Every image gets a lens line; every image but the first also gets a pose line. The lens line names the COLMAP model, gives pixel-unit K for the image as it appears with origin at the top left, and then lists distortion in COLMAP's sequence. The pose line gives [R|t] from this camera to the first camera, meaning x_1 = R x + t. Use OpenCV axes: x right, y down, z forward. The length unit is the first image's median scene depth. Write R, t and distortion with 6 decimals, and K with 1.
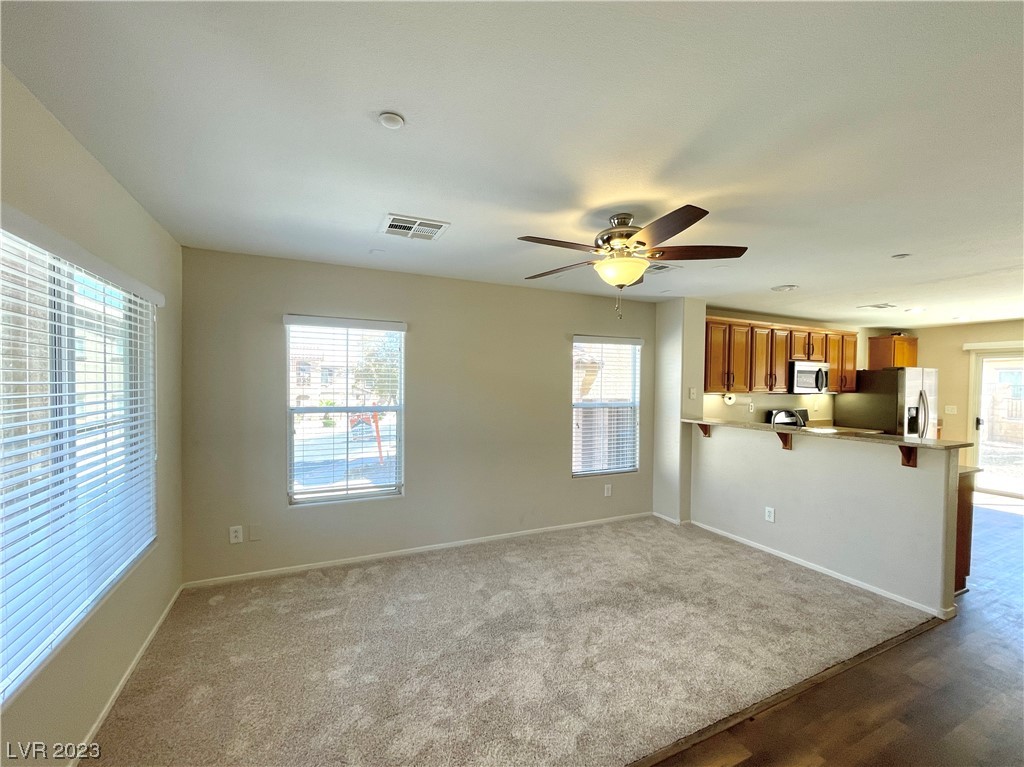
lens RADIAL K [[423.6, 0, 506.7], [0, 423.6, 387.4], [0, 0, 1]] dist [0.001023, 0.000507]
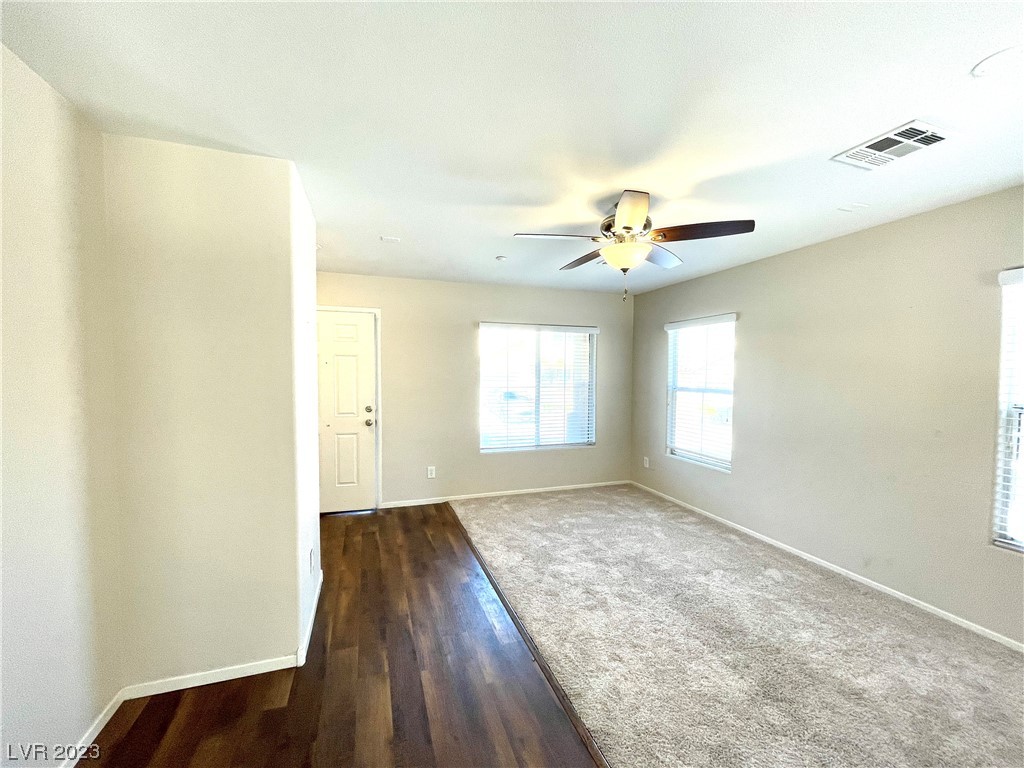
lens RADIAL K [[423.6, 0, 506.7], [0, 423.6, 387.9], [0, 0, 1]] dist [0.001023, 0.000507]
pose [[-0.109279, 0.026609, -0.993655, 1.012417], [-0.015916, 0.999467, 0.028515, 0.019456], [0.993884, 0.018931, -0.108797, 0.613230]]
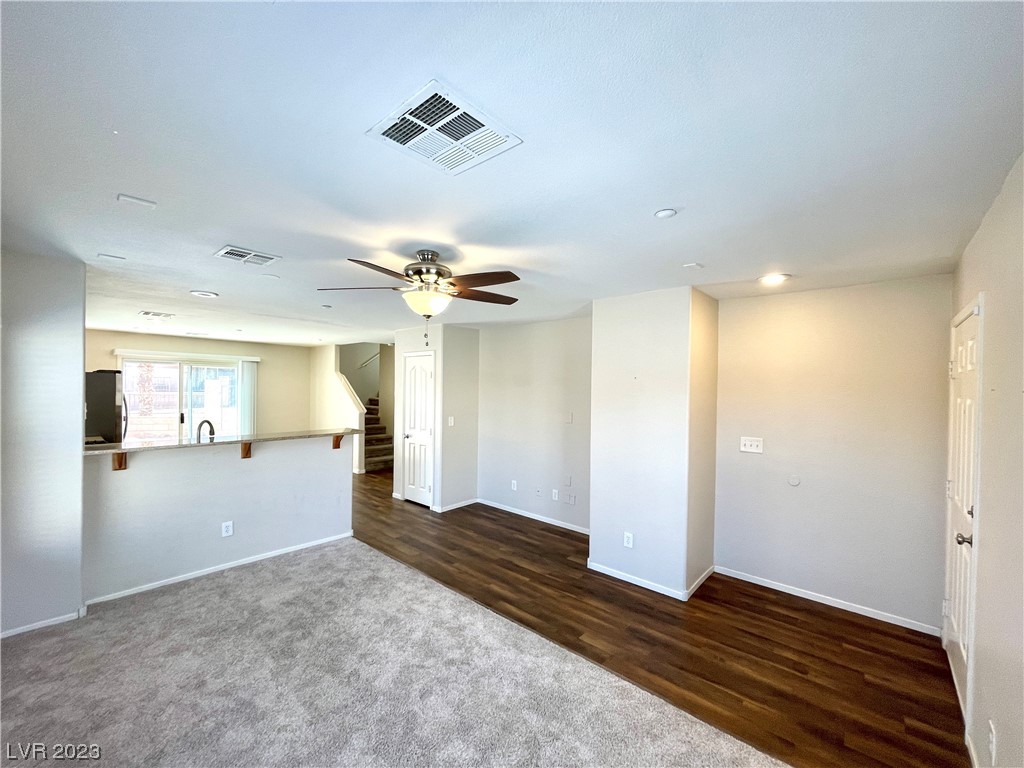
lens RADIAL K [[423.6, 0, 506.7], [0, 423.6, 387.9], [0, 0, 1]] dist [0.001023, 0.000507]
pose [[-0.383346, -0.026116, 0.923236, -0.606679], [-0.008866, 0.999658, 0.024596, -0.064939], [-0.923562, 0.001243, -0.383446, 0.910731]]
